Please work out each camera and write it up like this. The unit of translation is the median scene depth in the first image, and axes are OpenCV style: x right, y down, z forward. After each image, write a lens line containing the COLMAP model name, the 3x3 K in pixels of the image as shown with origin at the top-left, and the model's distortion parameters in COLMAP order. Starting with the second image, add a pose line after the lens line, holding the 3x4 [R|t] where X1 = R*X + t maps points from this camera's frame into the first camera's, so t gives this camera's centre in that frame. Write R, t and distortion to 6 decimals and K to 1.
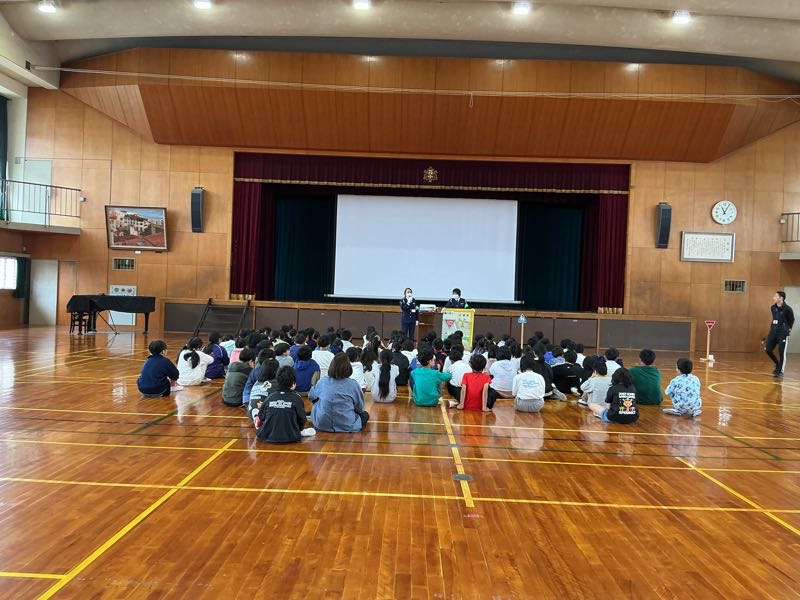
lens RADIAL K [[661.9, 0, 400.0], [0, 661.9, 300.0], [0, 0, 1]] dist [0.150881, -0.332340]
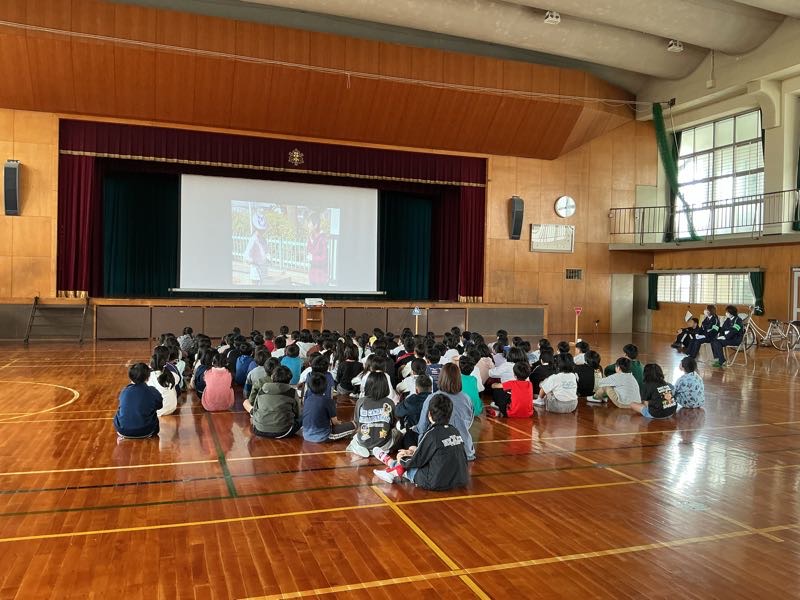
lens RADIAL K [[661.9, 0, 400.0], [0, 661.9, 300.0], [0, 0, 1]] dist [0.150881, -0.332340]
pose [[0.937117, -0.025350, 0.348093, -0.148125], [0.018085, 0.999546, 0.024103, -0.009896], [-0.348546, -0.016292, 0.937150, 0.075402]]
